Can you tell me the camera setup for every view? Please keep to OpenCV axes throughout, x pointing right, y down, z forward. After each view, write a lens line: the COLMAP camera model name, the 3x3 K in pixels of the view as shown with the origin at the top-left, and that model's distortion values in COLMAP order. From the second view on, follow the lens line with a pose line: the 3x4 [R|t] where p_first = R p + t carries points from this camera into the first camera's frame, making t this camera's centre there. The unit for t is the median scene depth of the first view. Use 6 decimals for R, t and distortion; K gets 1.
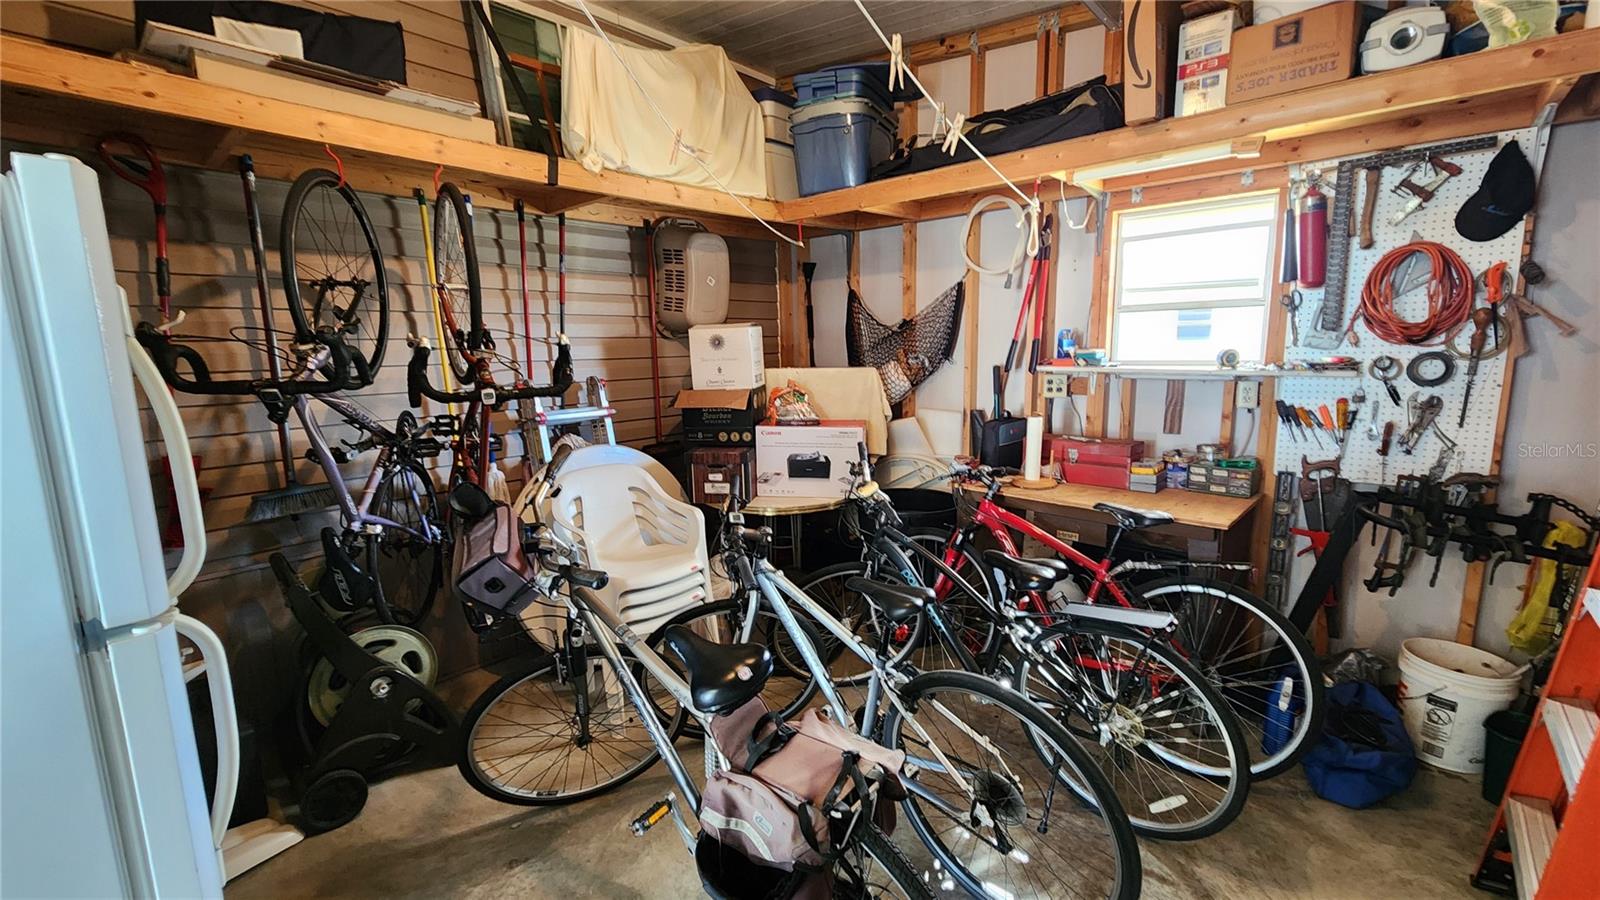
lens RADIAL K [[658.5, 0, 807.6], [0, 658.5, 455.0], [0, 0, 1]] dist [-0.000246, -0.003942]
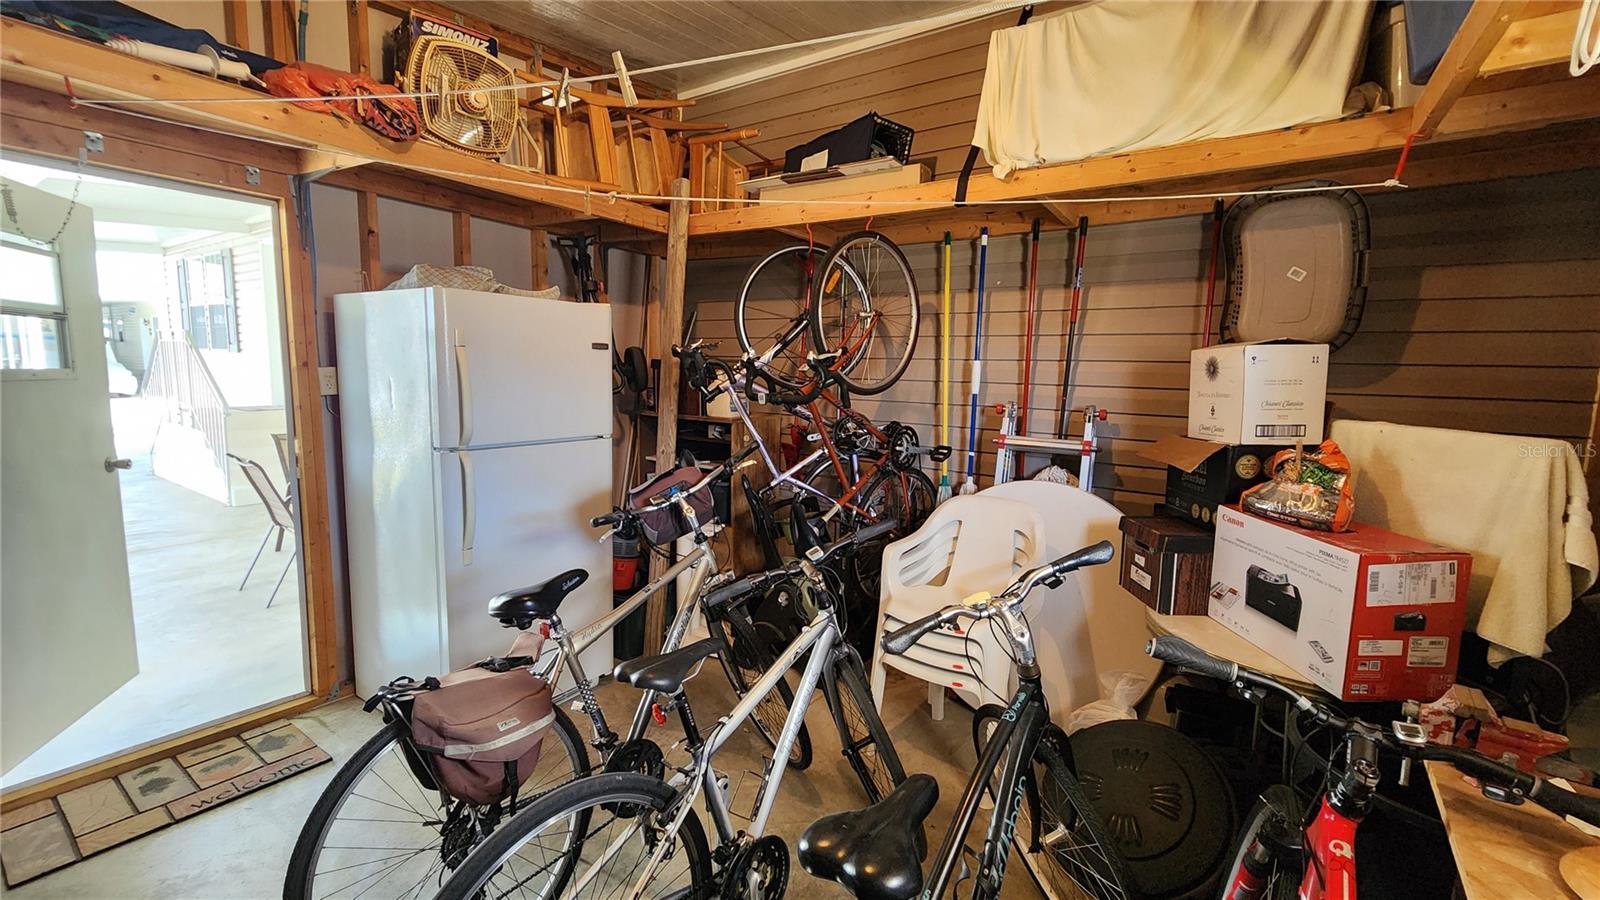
lens RADIAL K [[658.5, 0, 807.6], [0, 658.5, 455.0], [0, 0, 1]] dist [-0.000246, -0.003942]
pose [[0.127395, 0.150529, -0.980363, 0.588832], [-0.188147, 0.974138, 0.125124, -0.116266], [0.973844, 0.168512, 0.152422, 0.646644]]
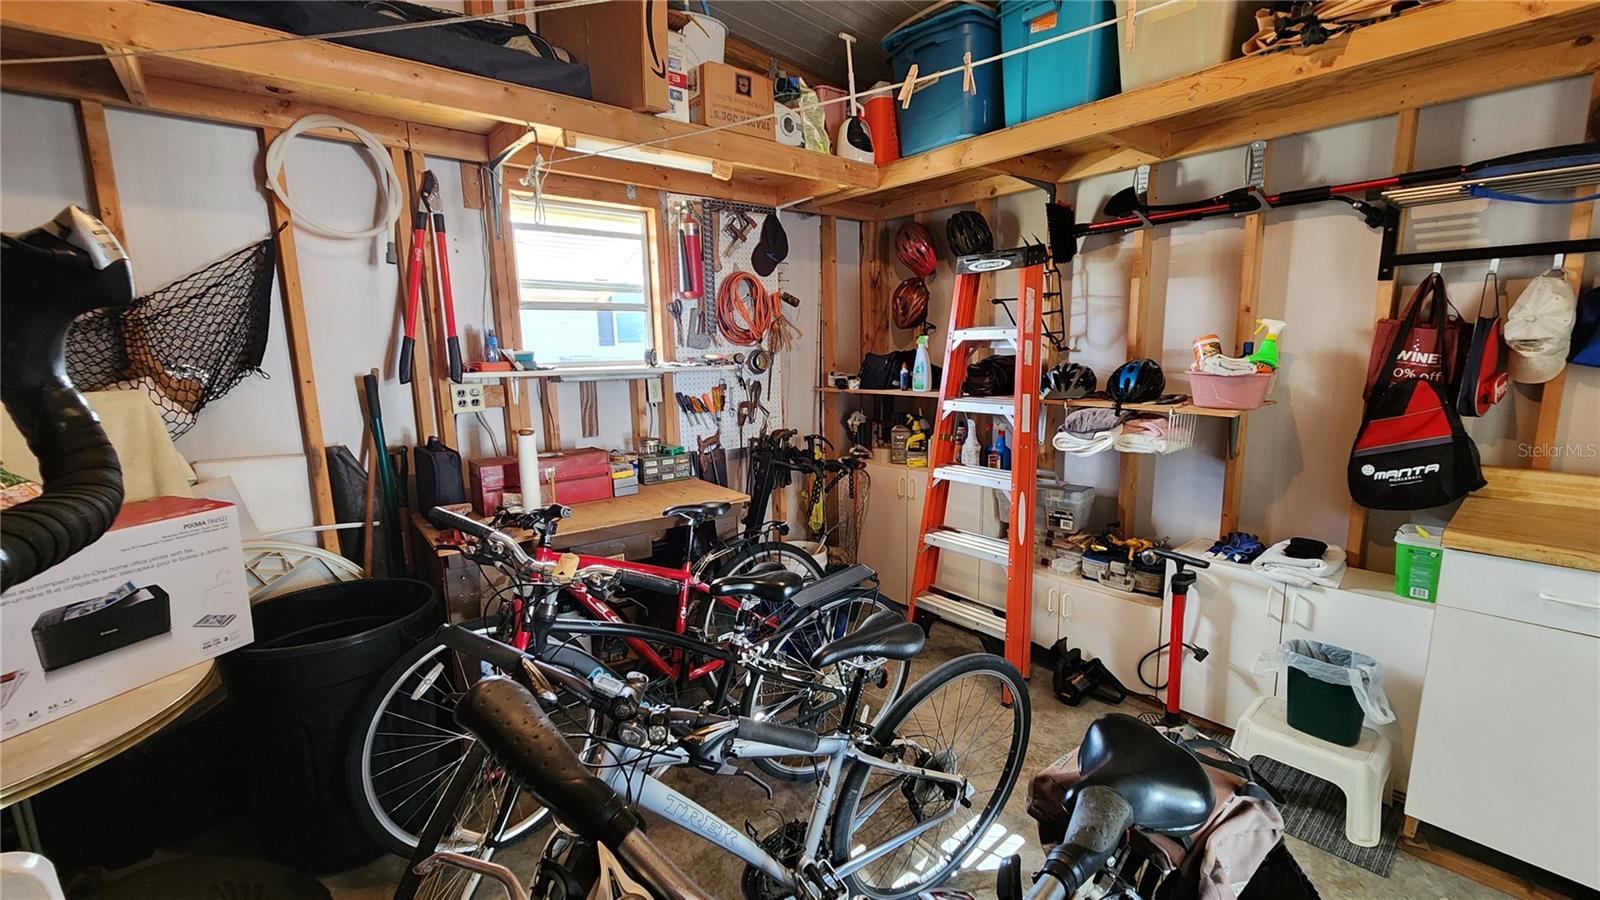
lens RADIAL K [[663.0, 0, 807.7], [0, 663.0, 453.9], [0, 0, 1]] dist [0.000872, 0.000230]
pose [[0.165208, -0.151850, 0.974499, -0.409499], [0.172725, 0.977260, 0.122998, -0.081499], [-0.971016, 0.148000, 0.187680, 0.570086]]
